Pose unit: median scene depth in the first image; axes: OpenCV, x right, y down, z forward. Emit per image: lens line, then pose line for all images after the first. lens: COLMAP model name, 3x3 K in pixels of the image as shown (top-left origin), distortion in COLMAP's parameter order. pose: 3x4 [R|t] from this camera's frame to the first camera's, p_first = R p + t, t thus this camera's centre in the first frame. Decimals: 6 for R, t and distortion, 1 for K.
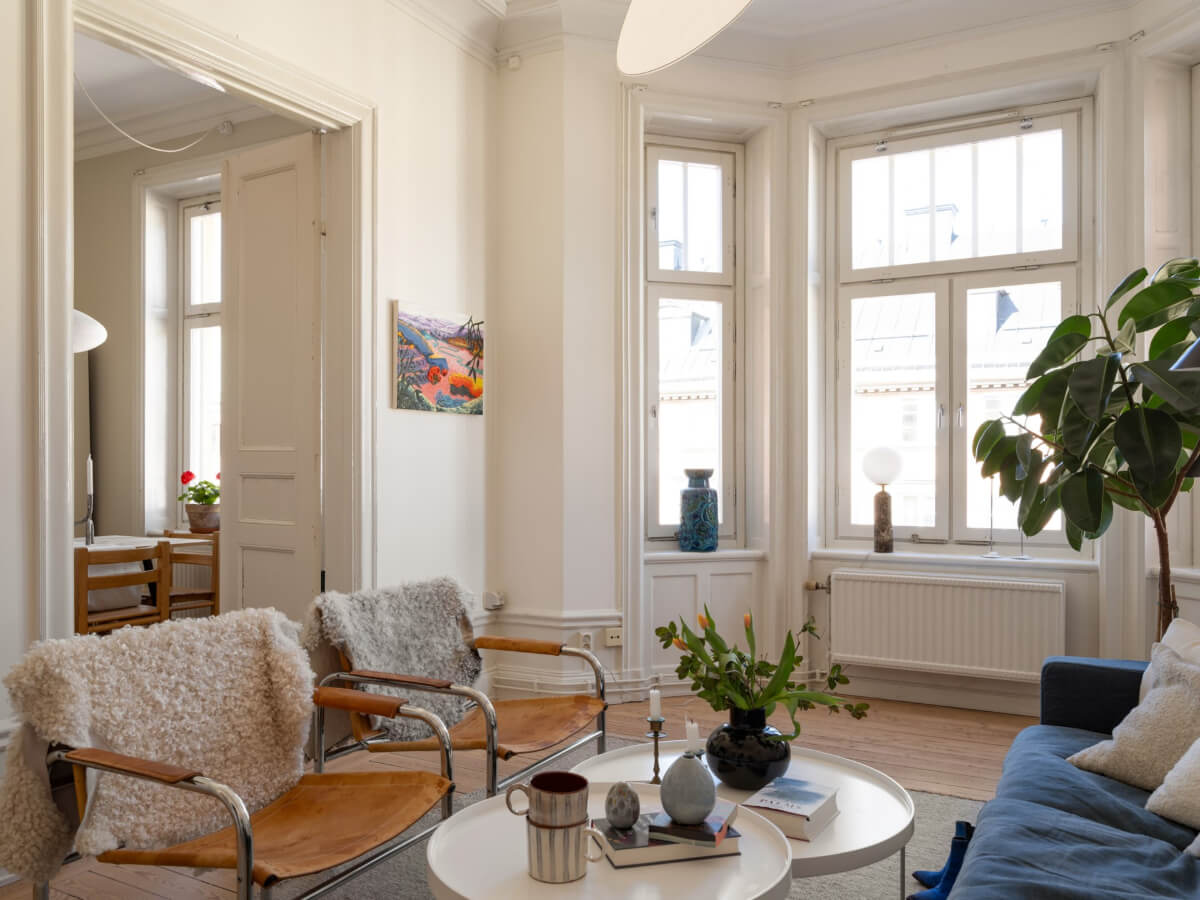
lens RADIAL K [[919.1, 0, 608.6], [0, 919.1, 461.1], [0, 0, 1]] dist [0.013801, -0.007457]
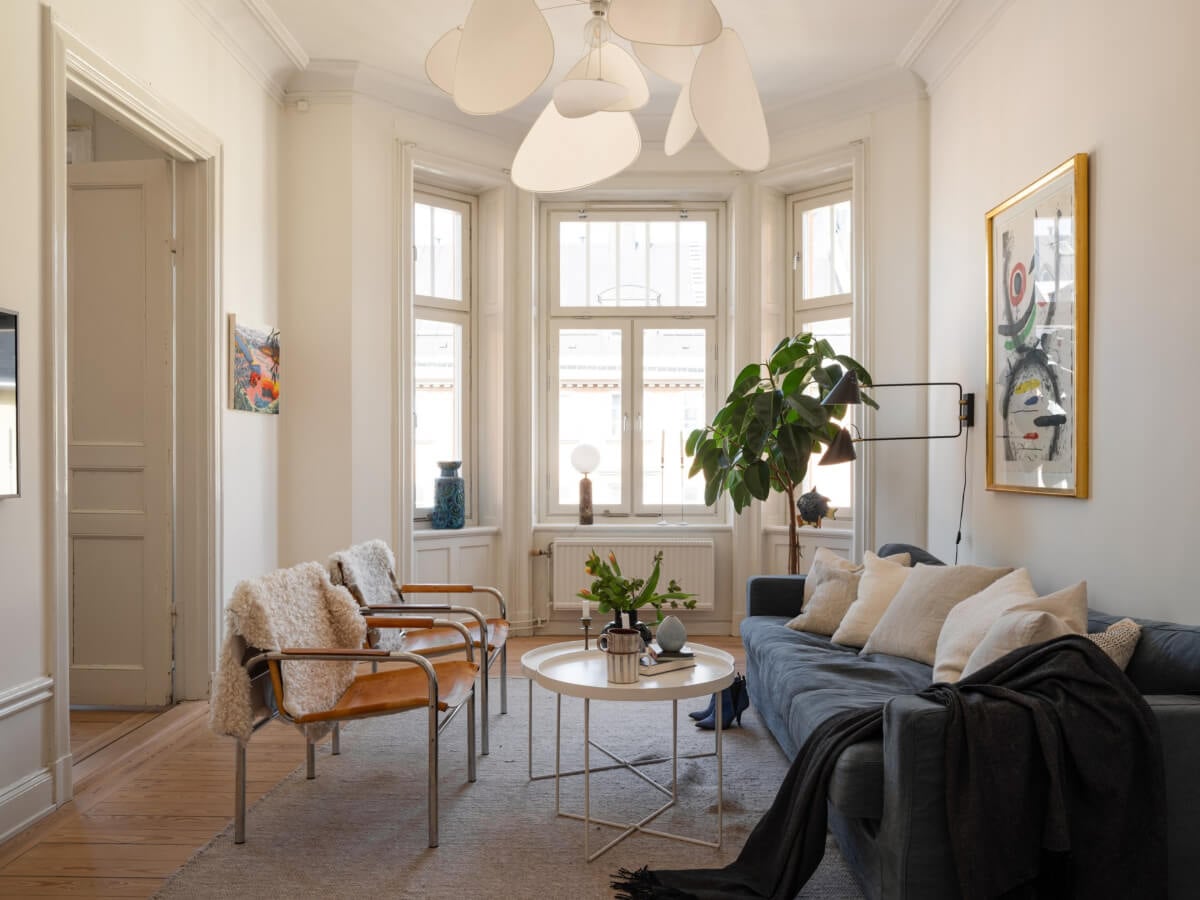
lens RADIAL K [[919.1, 0, 599.9], [0, 919.1, 465.2], [0, 0, 1]] dist [0.013801, -0.007457]
pose [[0.891619, -0.003878, 0.452770, -0.283250], [-0.001082, 0.999942, 0.010697, -0.000014], [-0.452785, -0.010028, 0.891563, -0.184223]]
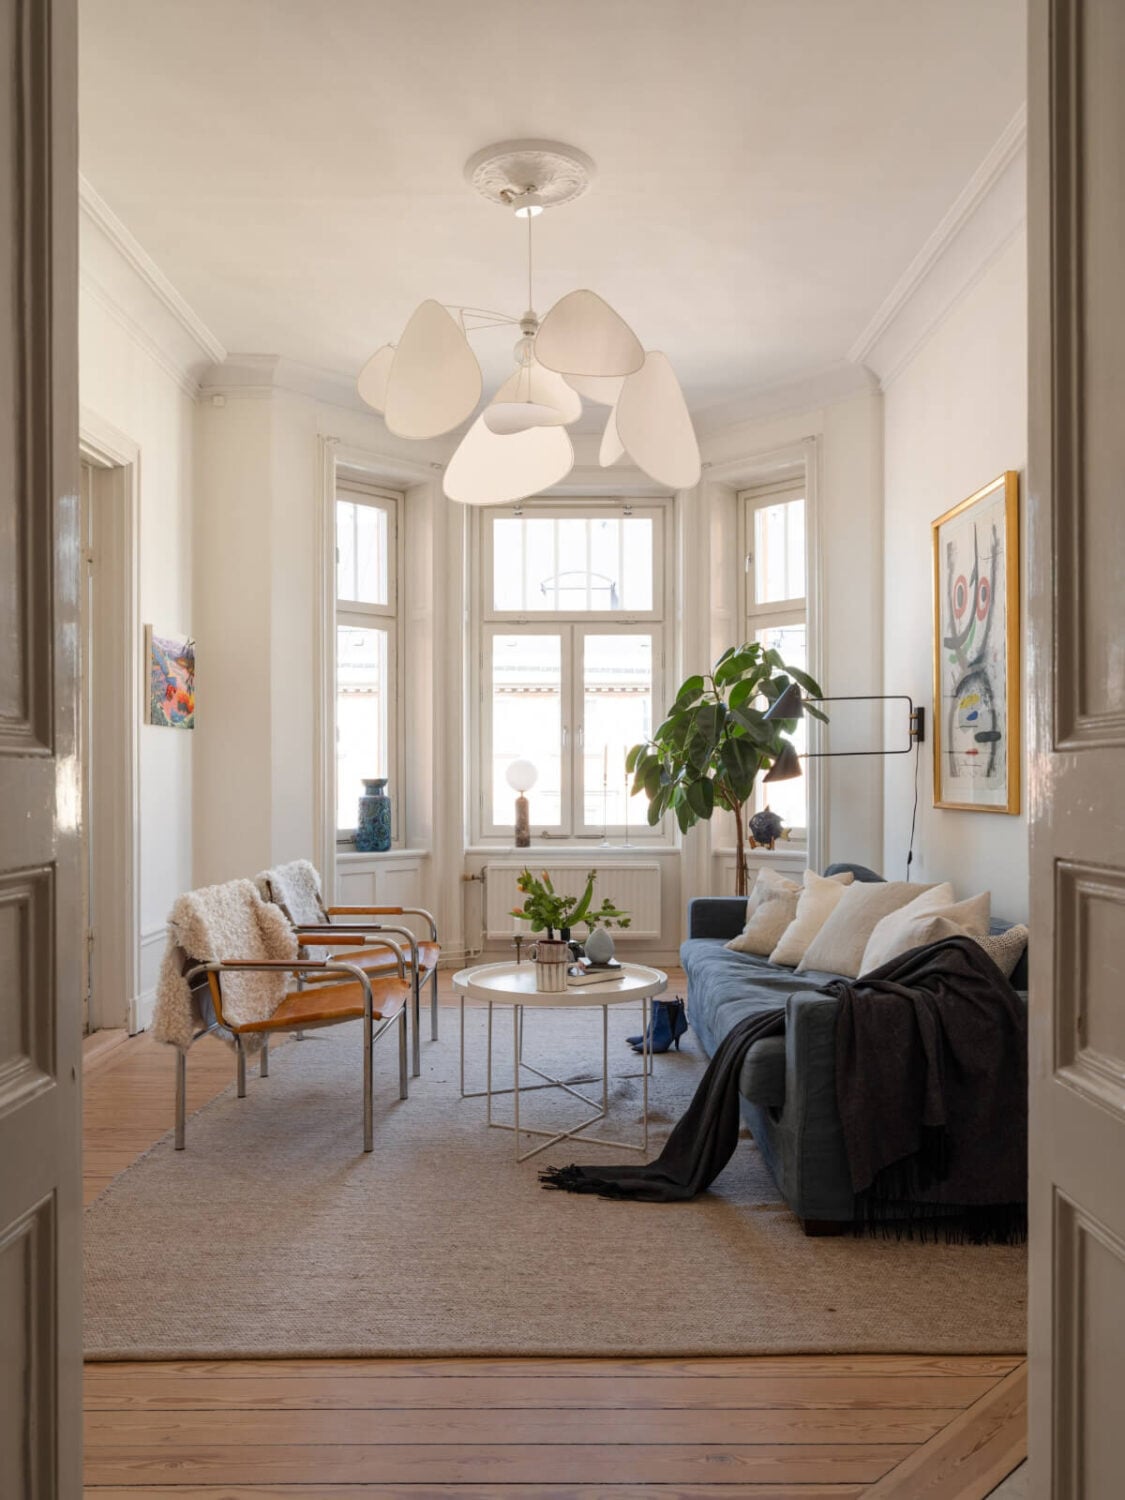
lens RADIAL K [[1148.9, 0, 564.6], [0, 1148.9, 782.8], [0, 0, 1]] dist [0.013801, -0.007457]
pose [[0.885395, -0.004772, 0.464815, -0.361686], [0.000428, 0.999955, 0.009450, -0.000288], [-0.464840, -0.008168, 0.885357, -0.372912]]
